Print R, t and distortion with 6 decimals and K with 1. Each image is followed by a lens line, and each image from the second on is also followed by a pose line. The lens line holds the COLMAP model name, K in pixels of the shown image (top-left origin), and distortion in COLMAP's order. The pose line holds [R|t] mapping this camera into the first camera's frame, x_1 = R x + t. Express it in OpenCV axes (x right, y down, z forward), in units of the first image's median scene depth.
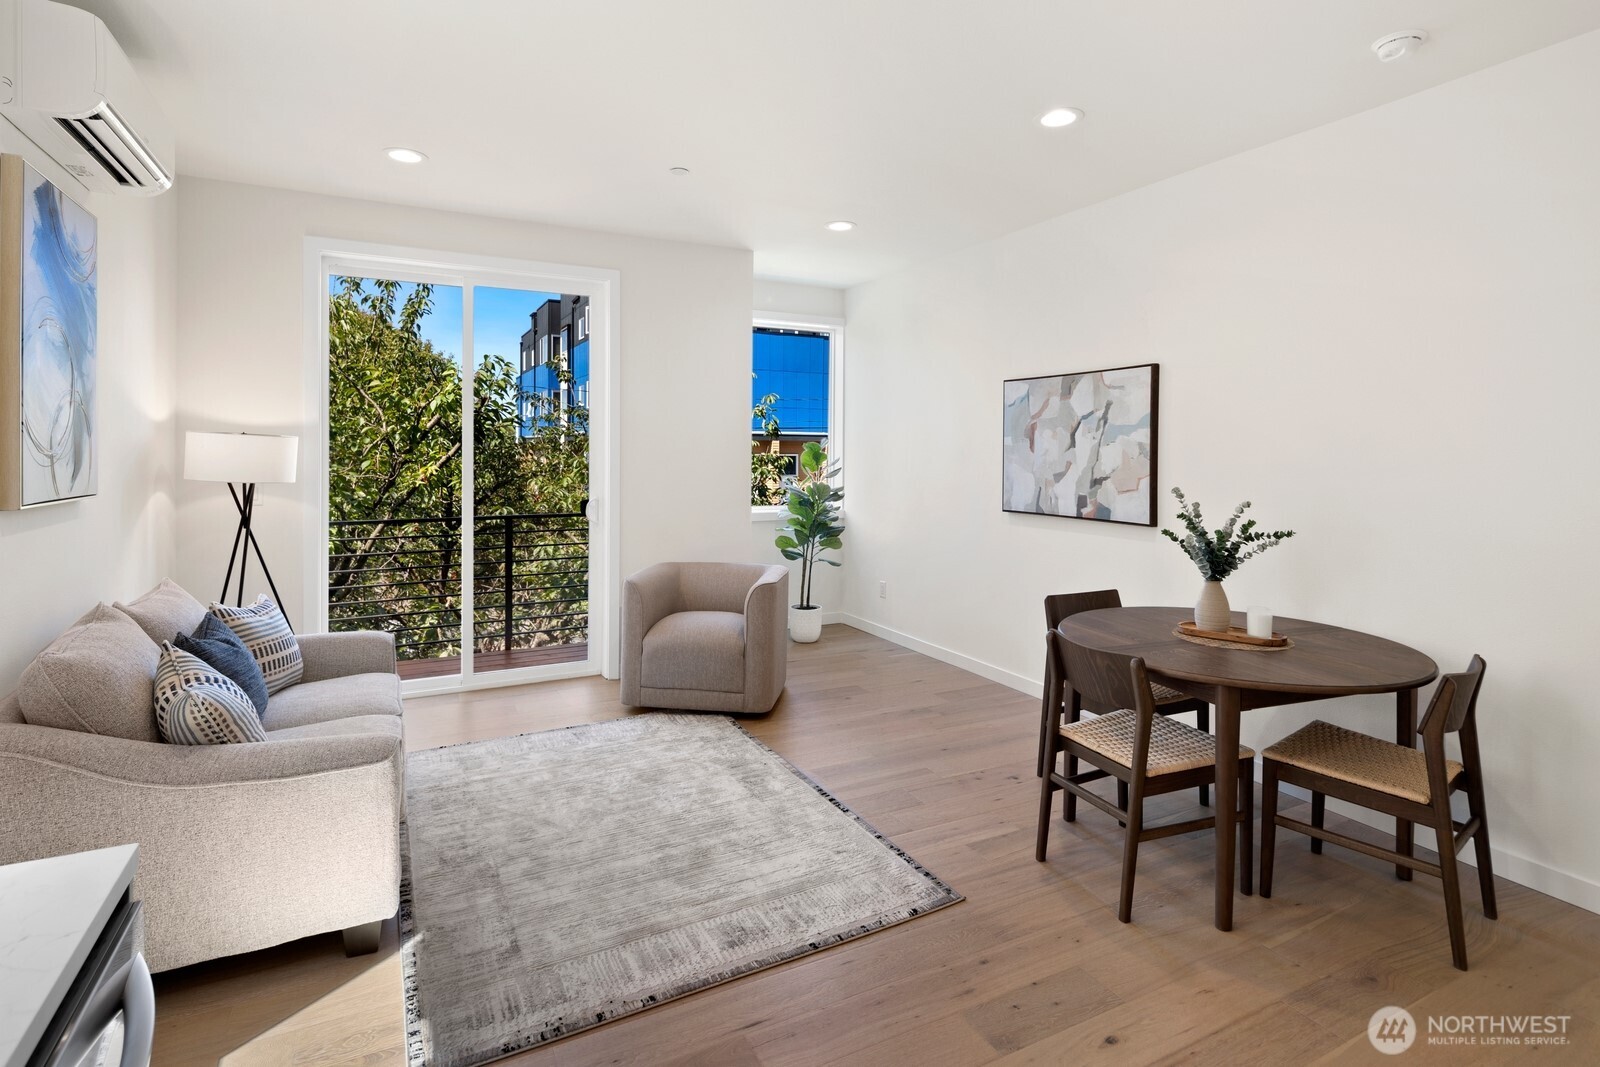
lens RADIAL K [[786.4, 0, 794.1], [0, 786.4, 455.6], [0, 0, 1]] dist [0.001929, -0.000110]
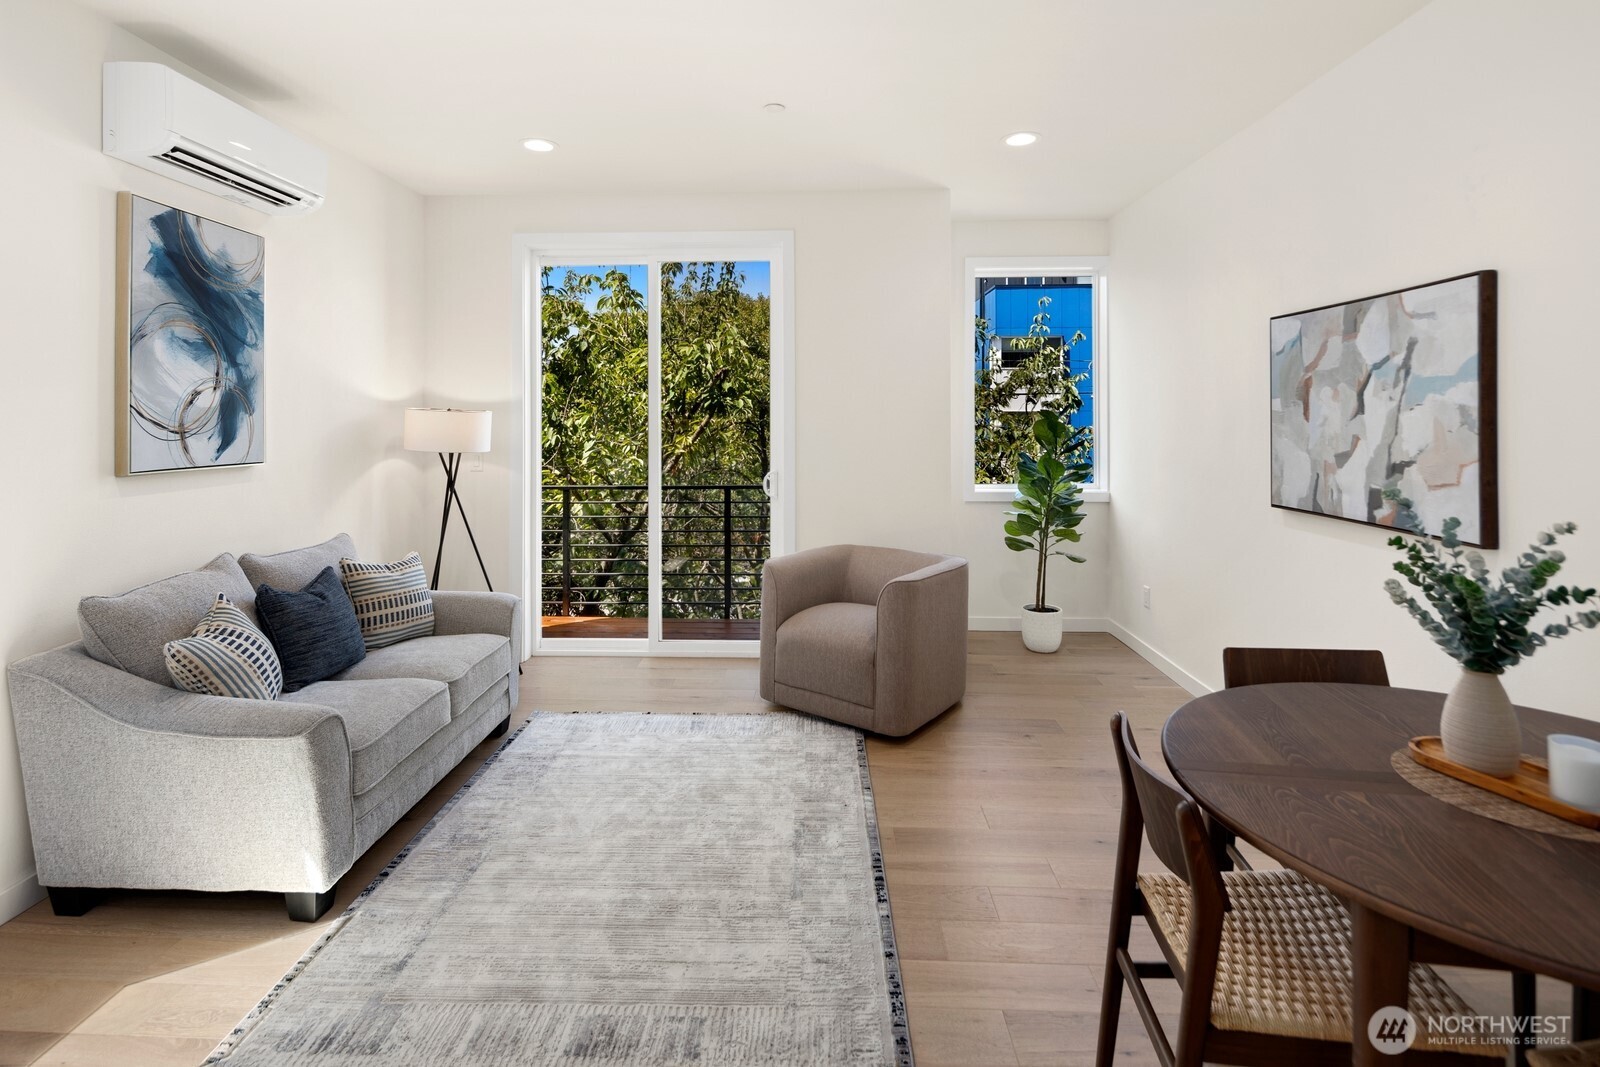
lens RADIAL K [[774.2, 0, 794.0], [0, 774.2, 413.5], [0, 0, 1]] dist [-0.000353, -0.001429]
pose [[0.873166, -0.010021, -0.487319, 0.289479], [0.004301, 0.999908, -0.012855, -0.004959], [0.487403, 0.009129, 0.873129, 0.247405]]
